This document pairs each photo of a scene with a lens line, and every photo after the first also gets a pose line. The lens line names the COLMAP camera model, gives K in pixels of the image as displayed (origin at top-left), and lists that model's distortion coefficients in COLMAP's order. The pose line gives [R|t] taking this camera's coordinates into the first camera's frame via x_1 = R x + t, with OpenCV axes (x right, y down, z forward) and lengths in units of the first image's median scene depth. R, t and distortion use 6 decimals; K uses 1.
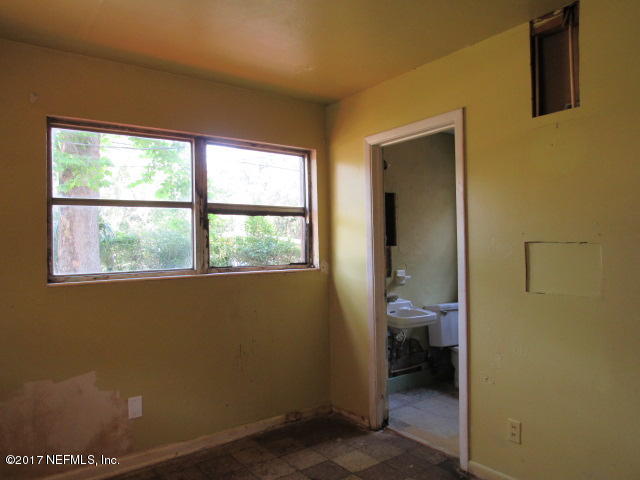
lens RADIAL K [[463.6, 0, 320.0], [0, 463.6, 240.0], [0, 0, 1]] dist [-0.038628, 0.004588]
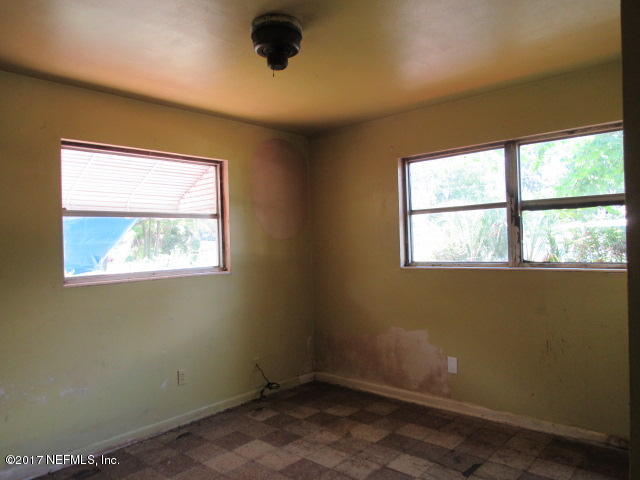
lens RADIAL K [[463.6, 0, 320.0], [0, 463.6, 240.0], [0, 0, 1]] dist [-0.038628, 0.004588]
pose [[0.187057, 0.006942, -0.982325, 0.757068], [0.033520, 0.999348, 0.013445, -0.021726], [0.981777, -0.035442, 0.186702, 0.363735]]
